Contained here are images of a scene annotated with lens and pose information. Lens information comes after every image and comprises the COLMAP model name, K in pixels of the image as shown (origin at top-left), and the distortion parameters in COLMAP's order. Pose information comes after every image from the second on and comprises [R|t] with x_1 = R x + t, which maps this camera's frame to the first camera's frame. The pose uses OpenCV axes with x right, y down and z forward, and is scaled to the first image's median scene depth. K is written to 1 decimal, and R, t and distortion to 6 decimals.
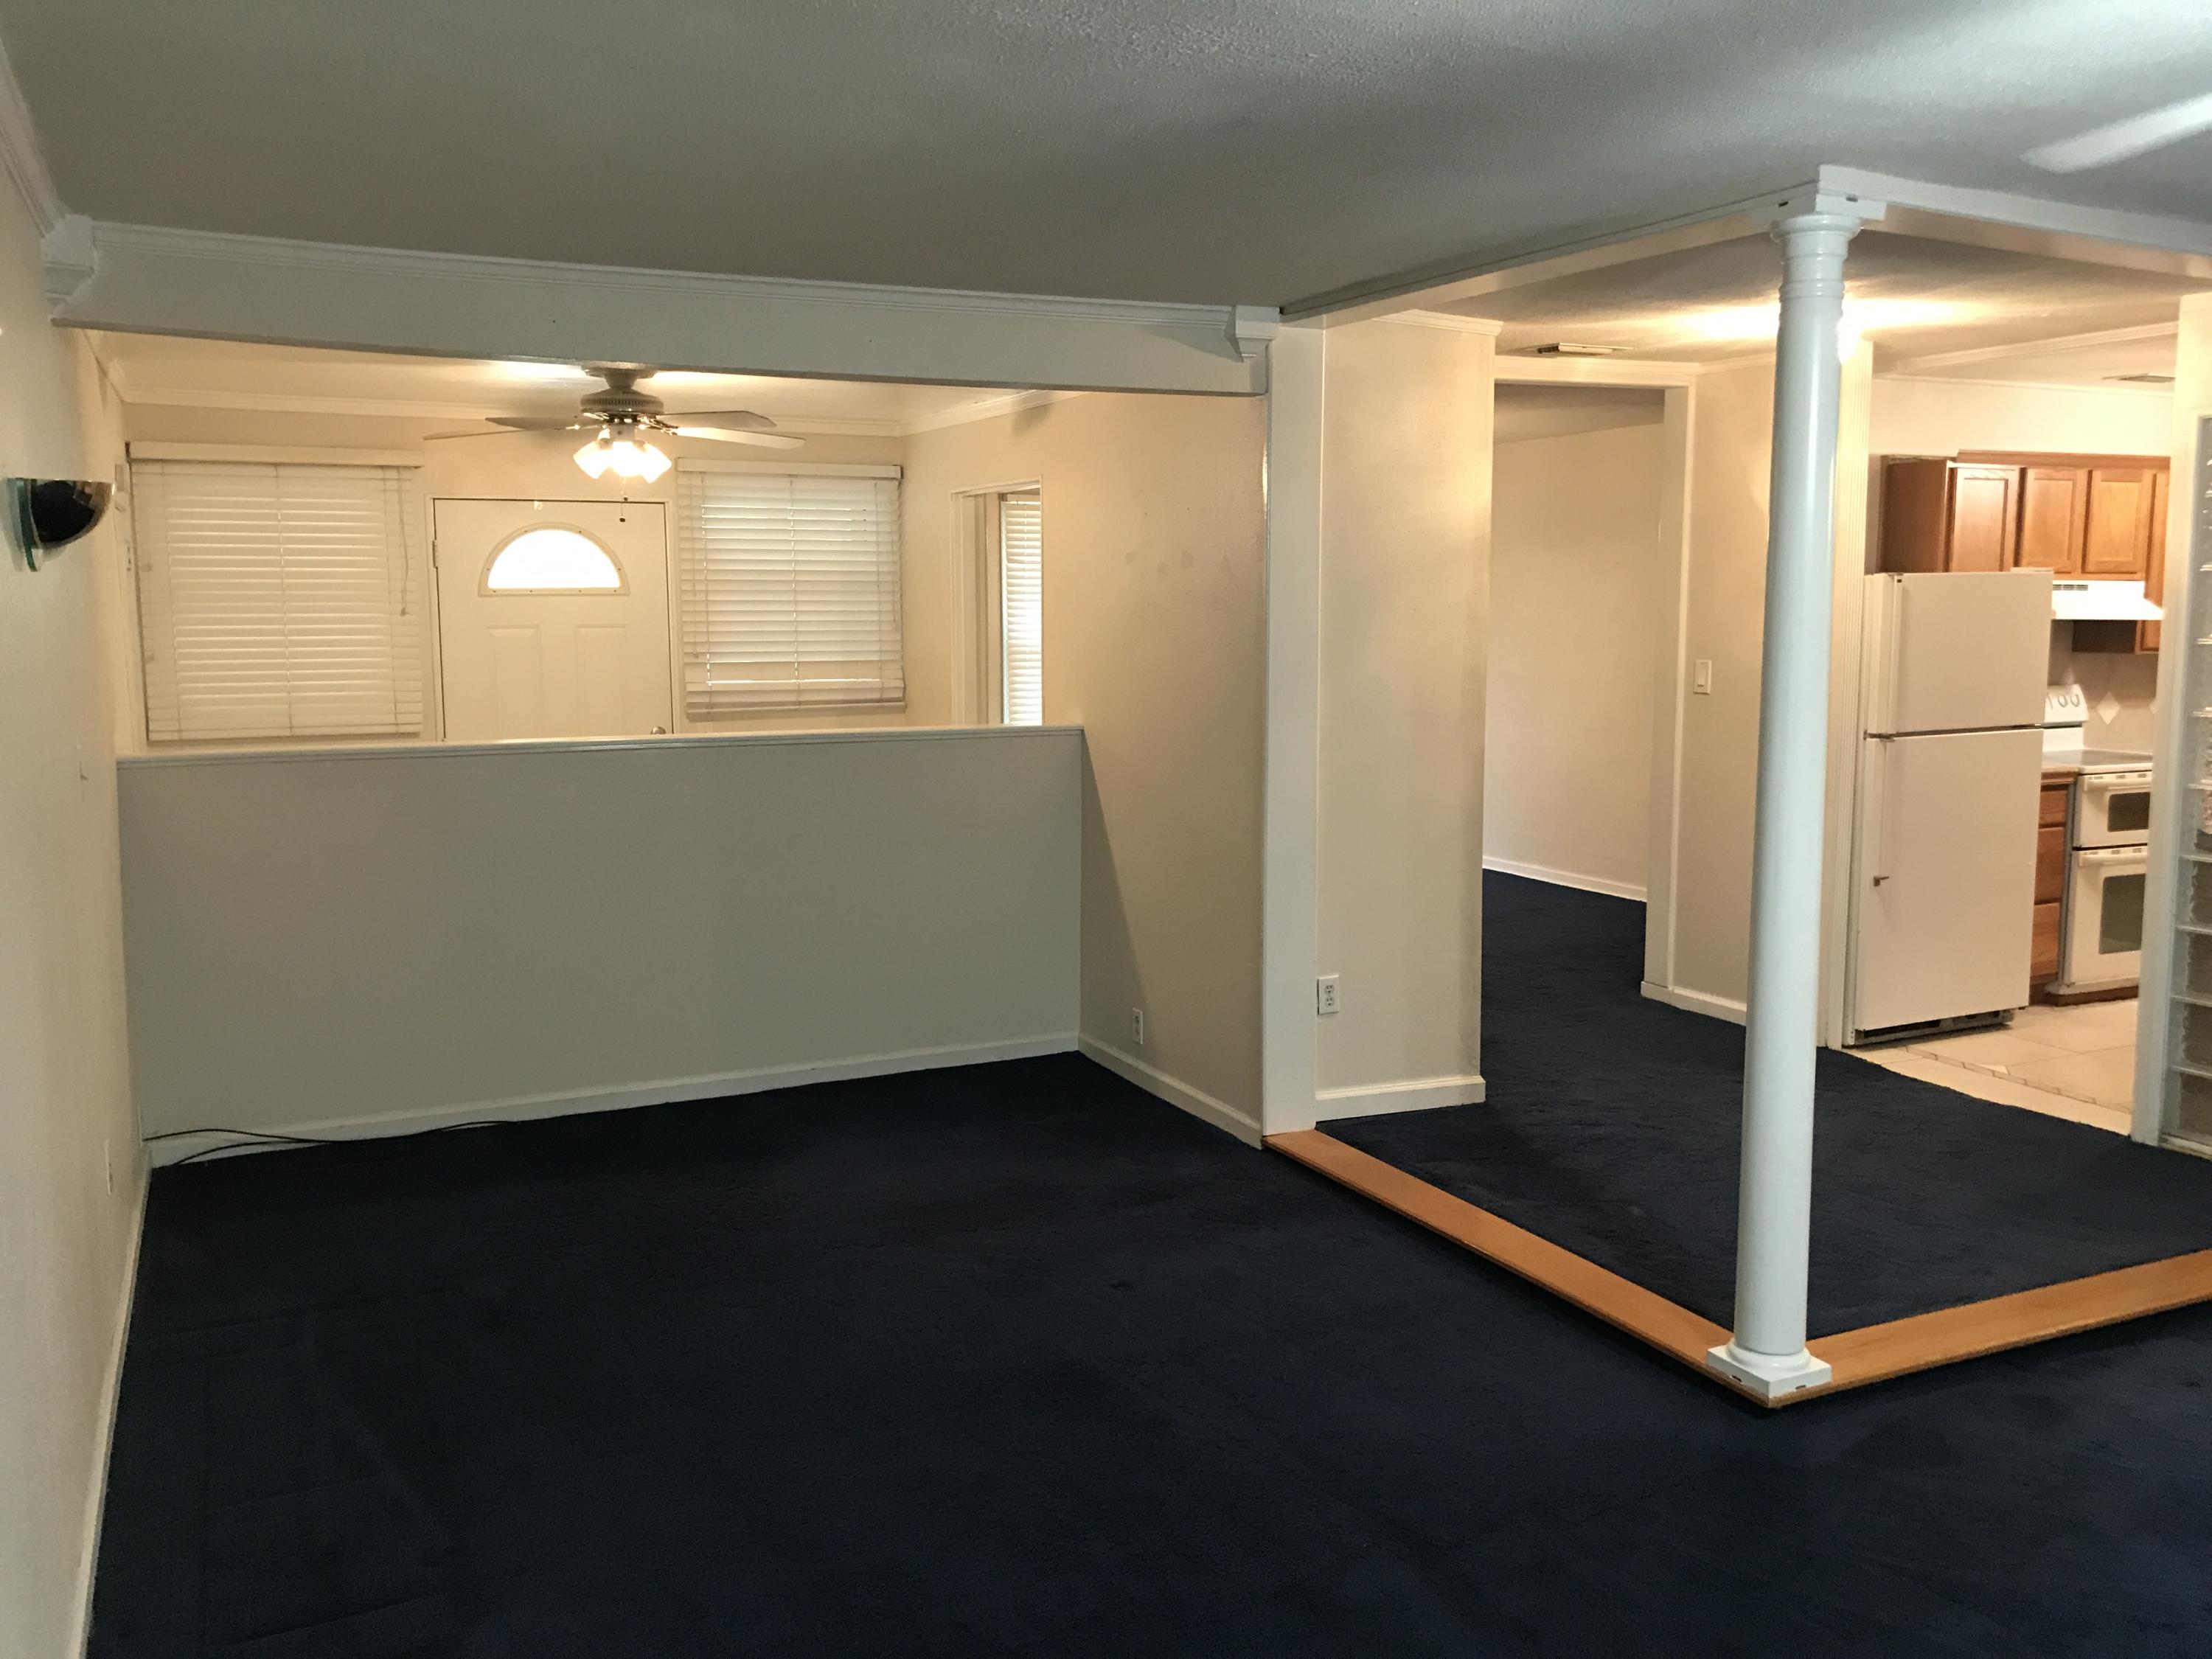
lens RADIAL K [[1824.7, 0, 1103.1], [0, 1824.7, 806.6], [0, 0, 1]] dist [0.026412, -0.021586]
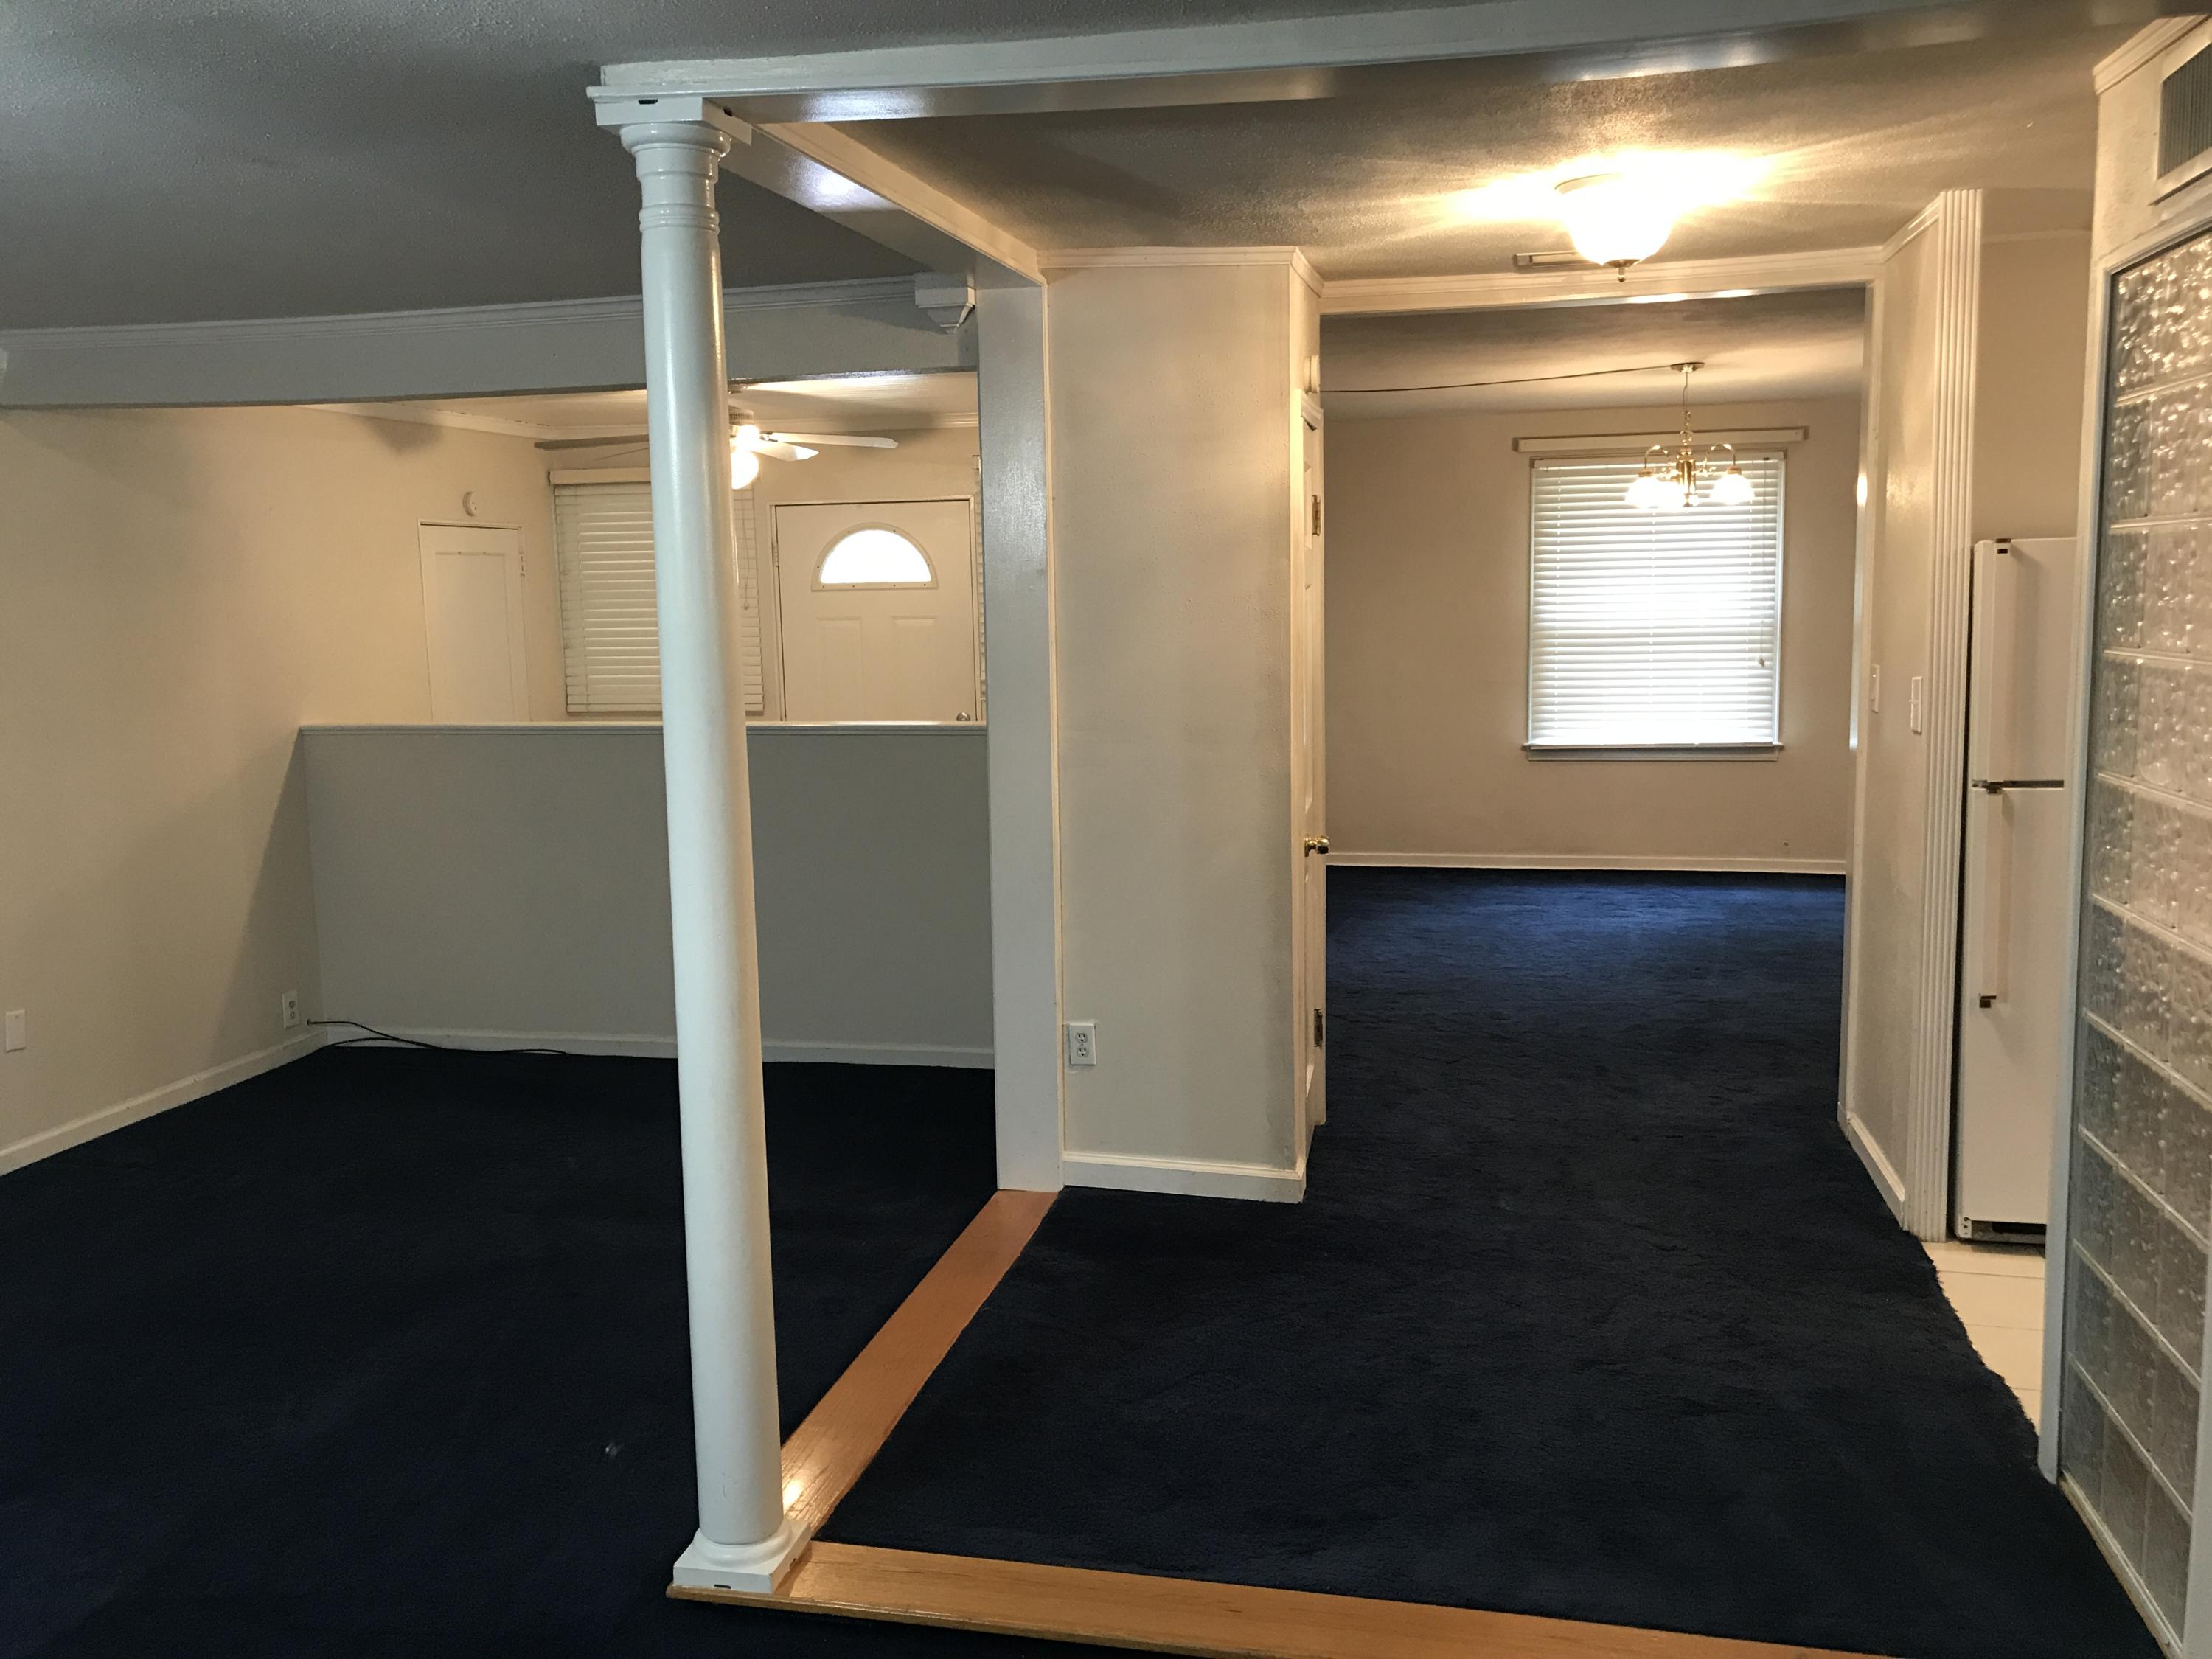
lens RADIAL K [[1824.7, 0, 1103.1], [0, 1824.7, 806.6], [0, 0, 1]] dist [0.026412, -0.021586]
pose [[0.783386, 0.062619, -0.618373, 0.586848], [-0.053566, 0.998012, 0.033202, -0.035657], [0.619223, 0.007113, 0.785183, 0.278038]]
